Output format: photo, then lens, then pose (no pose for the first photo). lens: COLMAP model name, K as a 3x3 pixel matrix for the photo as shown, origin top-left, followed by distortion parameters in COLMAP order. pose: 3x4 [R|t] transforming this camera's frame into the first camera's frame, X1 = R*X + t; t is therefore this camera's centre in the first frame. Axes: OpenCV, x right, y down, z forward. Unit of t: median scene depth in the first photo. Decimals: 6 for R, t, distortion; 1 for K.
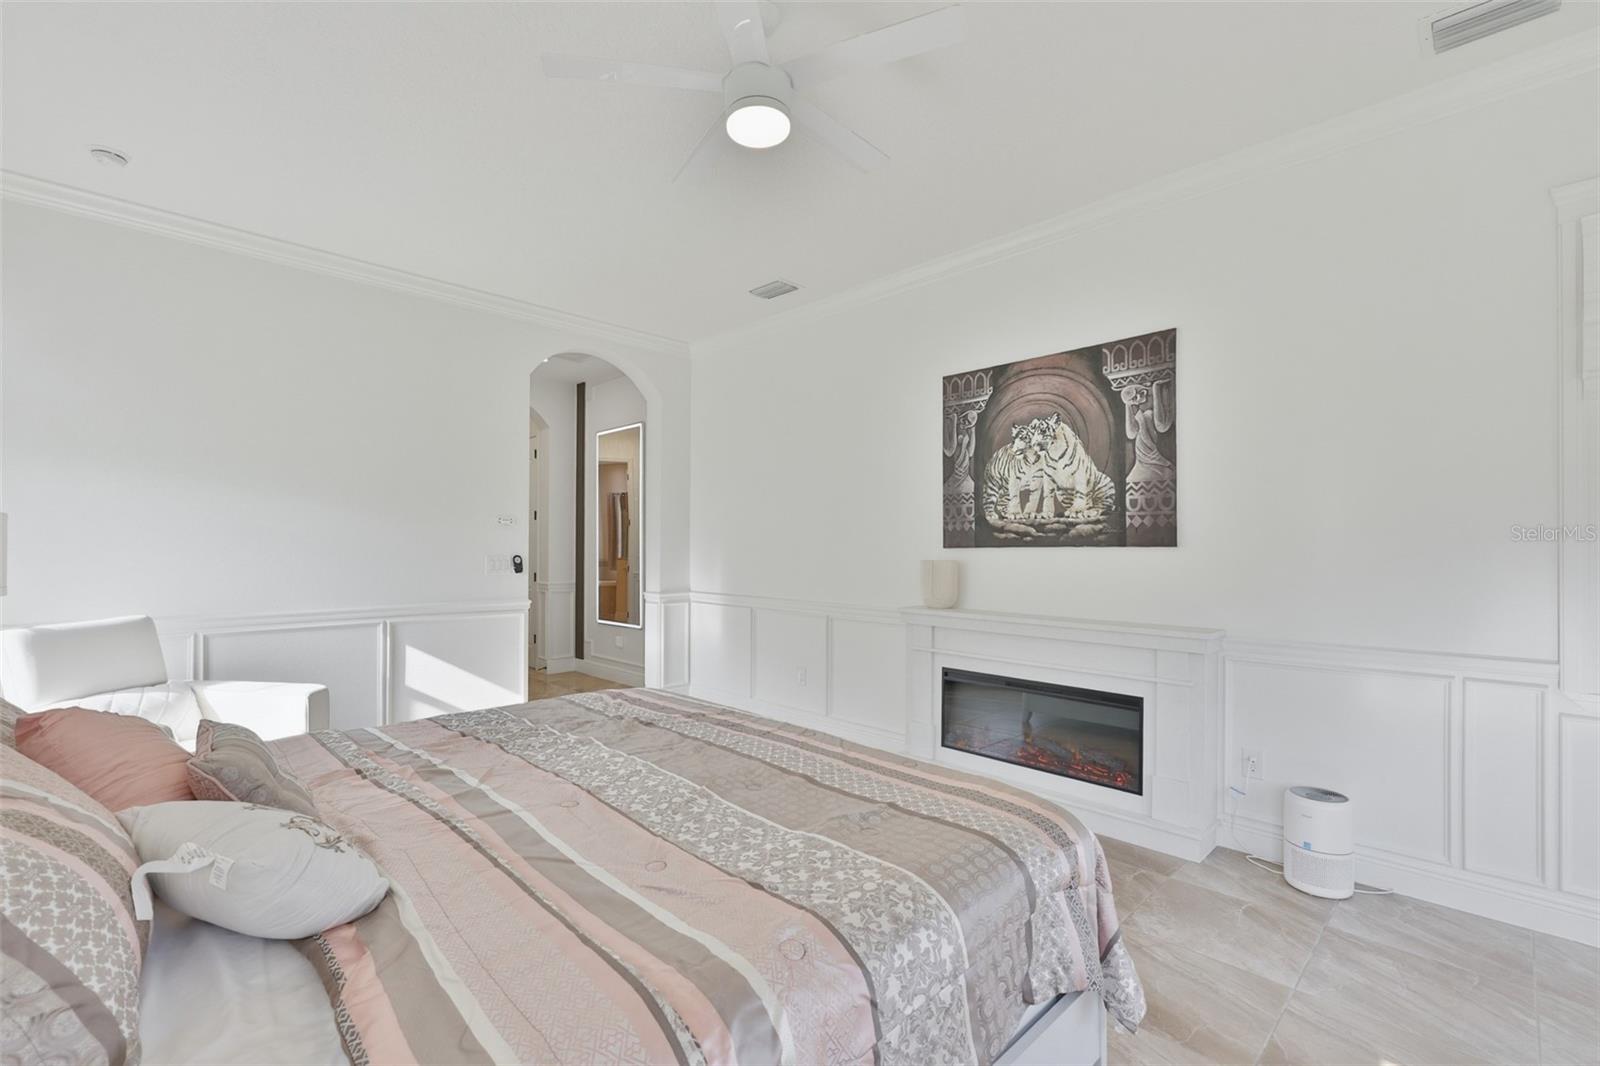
lens RADIAL K [[694.0, 0, 800.0], [0, 694.0, 533.0], [0, 0, 1]] dist [0.000201, -0.000063]
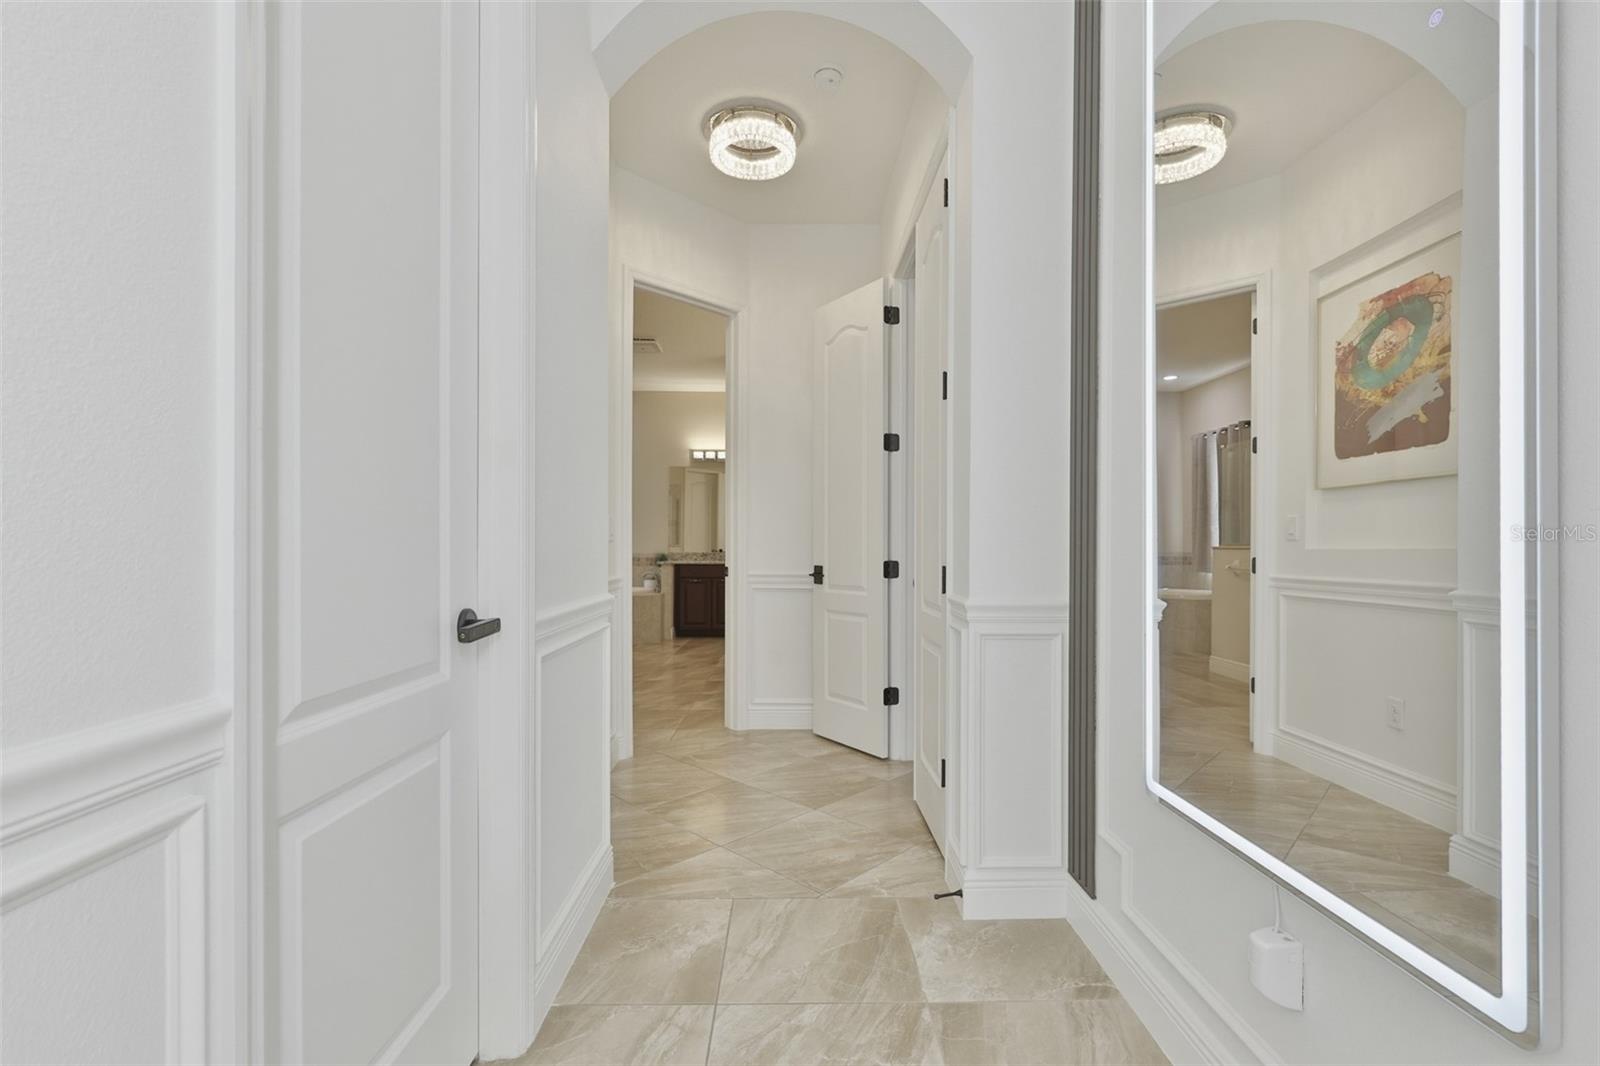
lens RADIAL K [[694.0, 0, 800.0], [0, 694.0, 533.0], [0, 0, 1]] dist [0.000201, -0.000063]
pose [[0.709144, 0.000794, -0.705063, -0.204448], [0.000087, 0.999999, 0.001213, 0.044511], [0.705063, -0.000922, 0.709144, 0.729043]]
